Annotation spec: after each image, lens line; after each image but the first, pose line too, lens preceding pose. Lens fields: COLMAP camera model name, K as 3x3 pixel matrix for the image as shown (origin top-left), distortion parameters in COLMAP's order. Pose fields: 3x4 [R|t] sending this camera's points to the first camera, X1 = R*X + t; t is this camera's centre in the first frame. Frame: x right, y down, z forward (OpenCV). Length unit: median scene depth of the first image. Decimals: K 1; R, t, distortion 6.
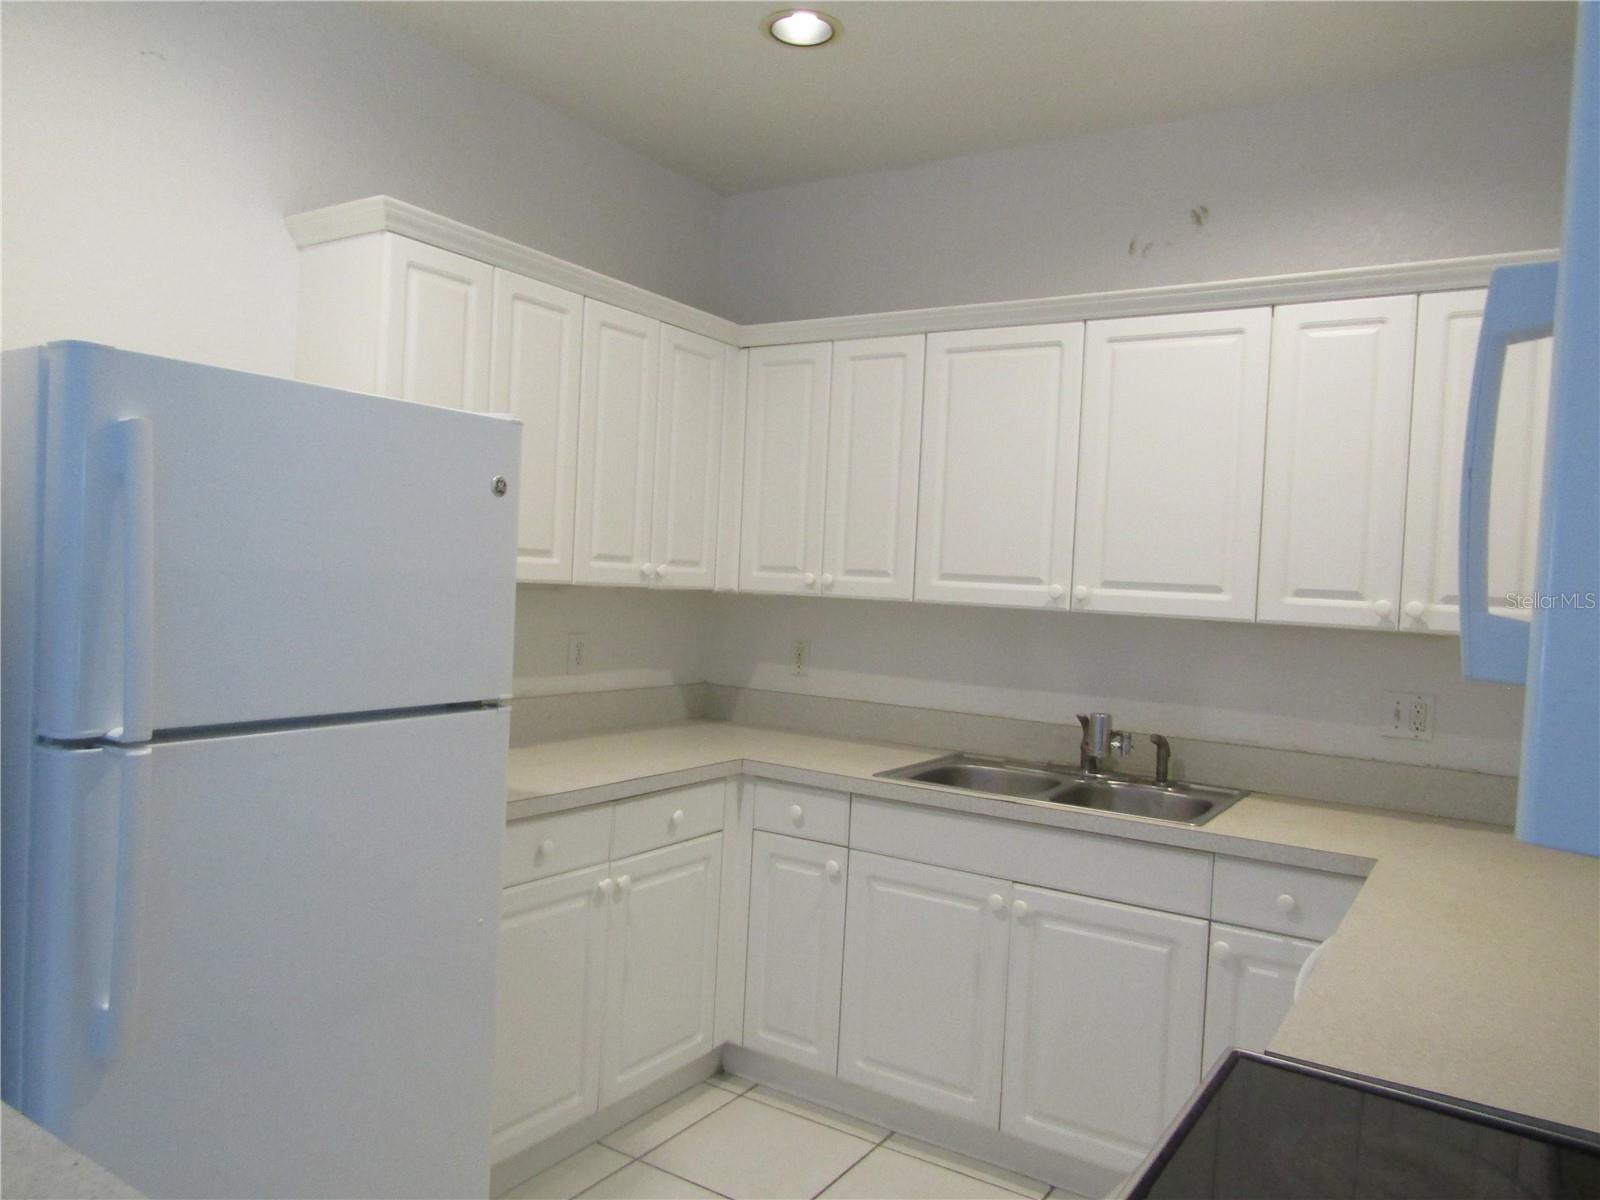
lens RADIAL K [[1148.7, 0, 813.7], [0, 1148.7, 604.6], [0, 0, 1]] dist [-0.010057, -0.000505]
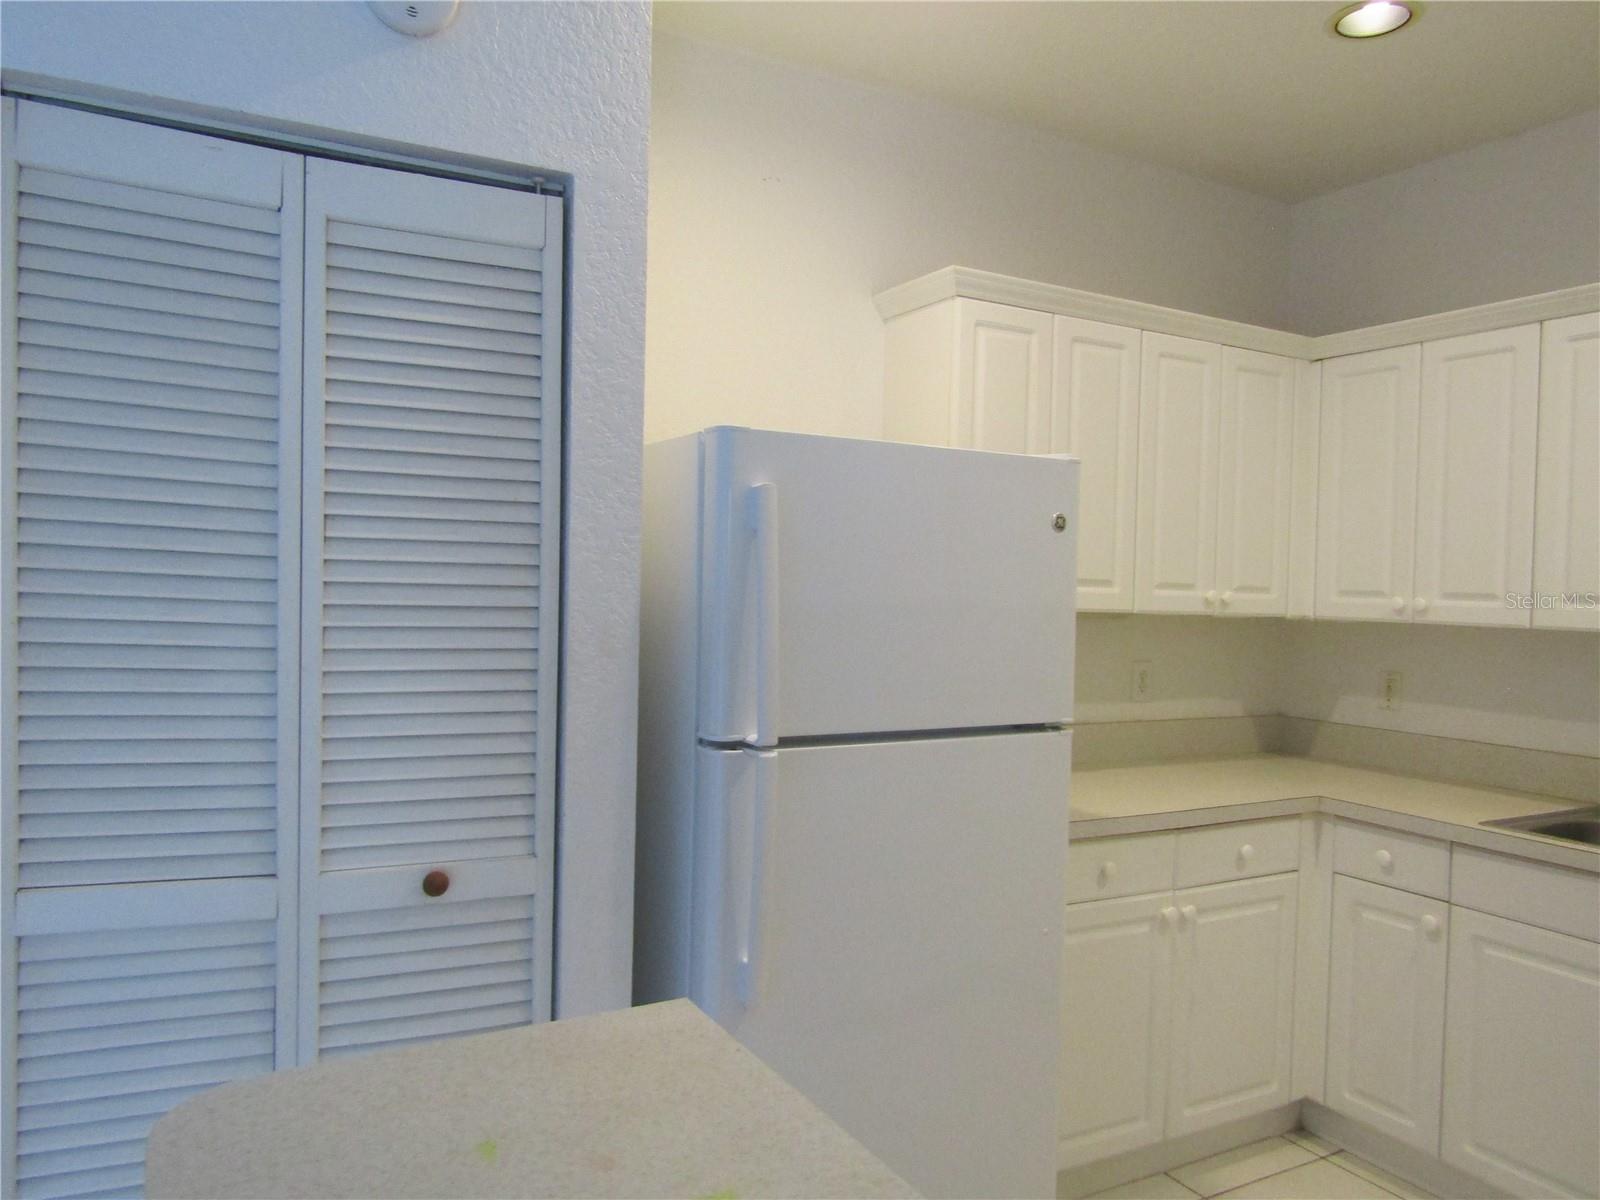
lens RADIAL K [[1135.3, 0, 787.7], [0, 1135.3, 600.0], [0, 0, 1]] dist [0.002584, -0.002843]
pose [[0.873220, -0.017491, -0.487013, 0.014617], [0.003687, 0.999564, -0.029288, -0.000836], [0.487313, 0.023779, 0.872904, -0.033144]]
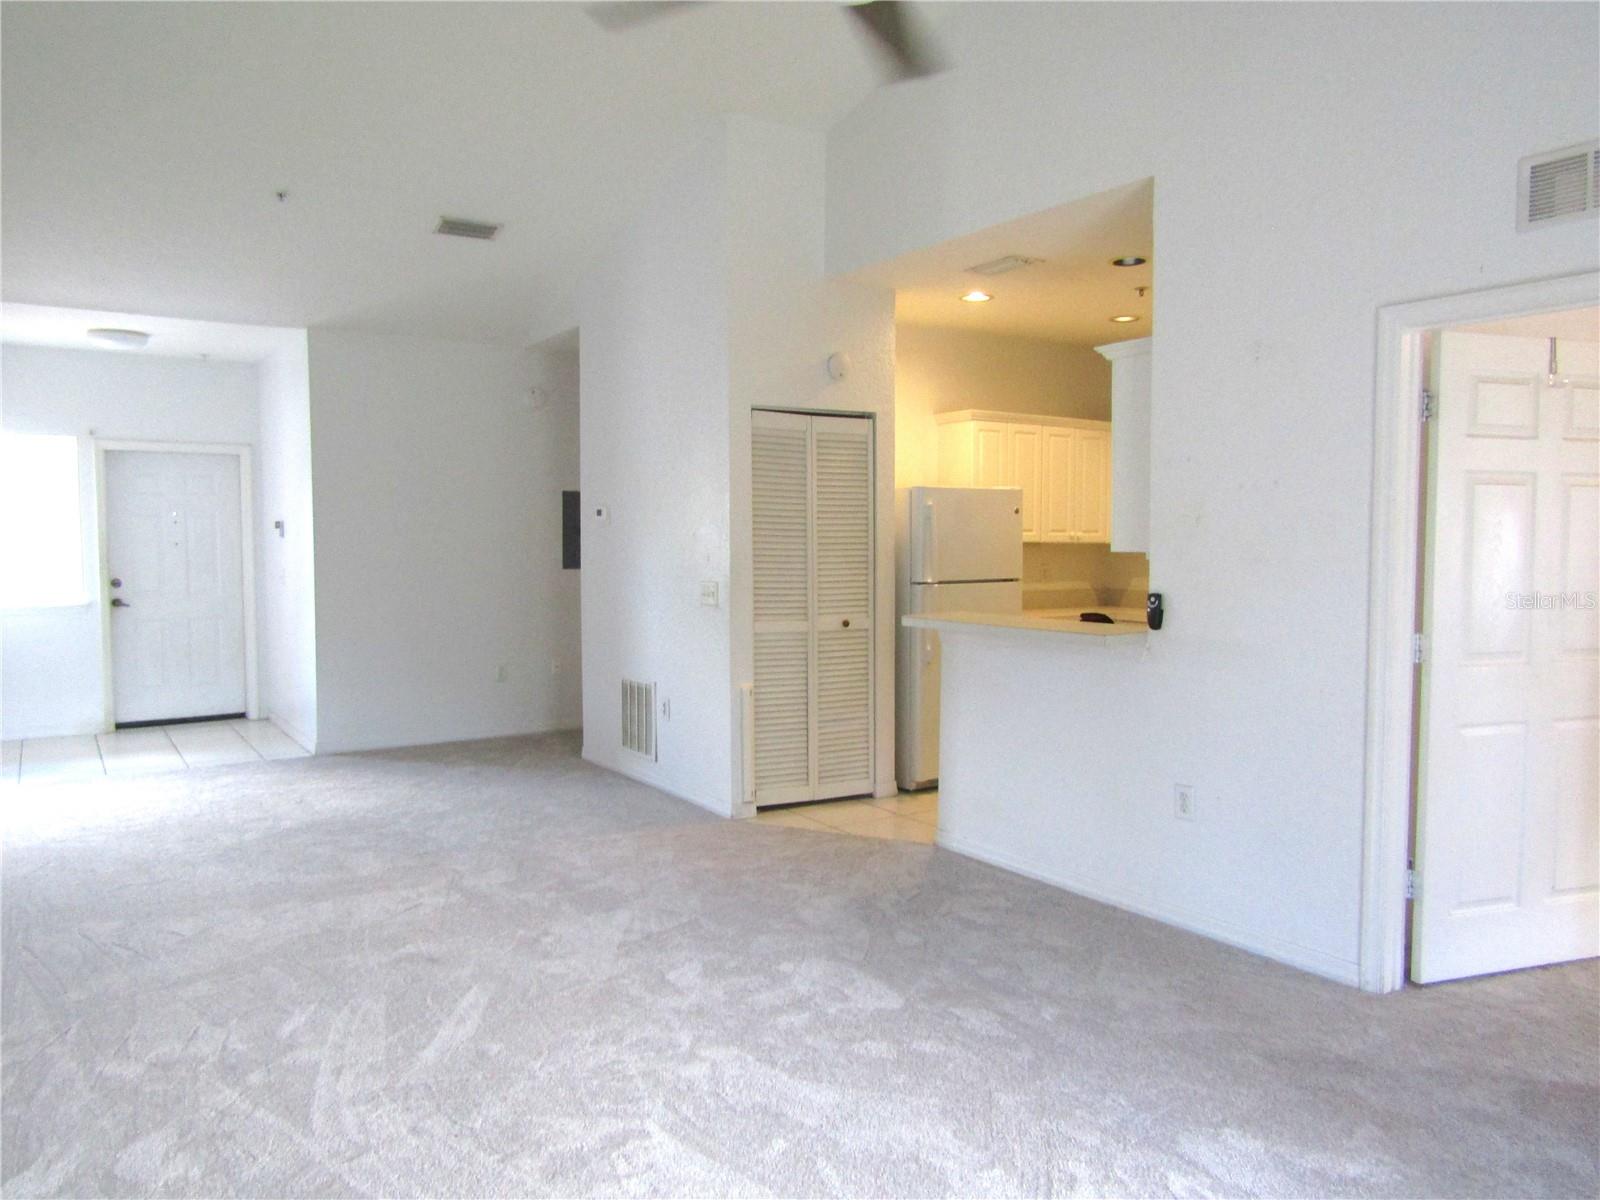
lens RADIAL K [[1148.7, 0, 813.7], [0, 1148.7, 604.6], [0, 0, 1]] dist [-0.010057, -0.000505]
pose [[0.917490, -0.024056, -0.397031, 0.378316], [0.034588, 0.999214, 0.019386, 0.060800], [0.396252, -0.031519, 0.917600, -1.741406]]
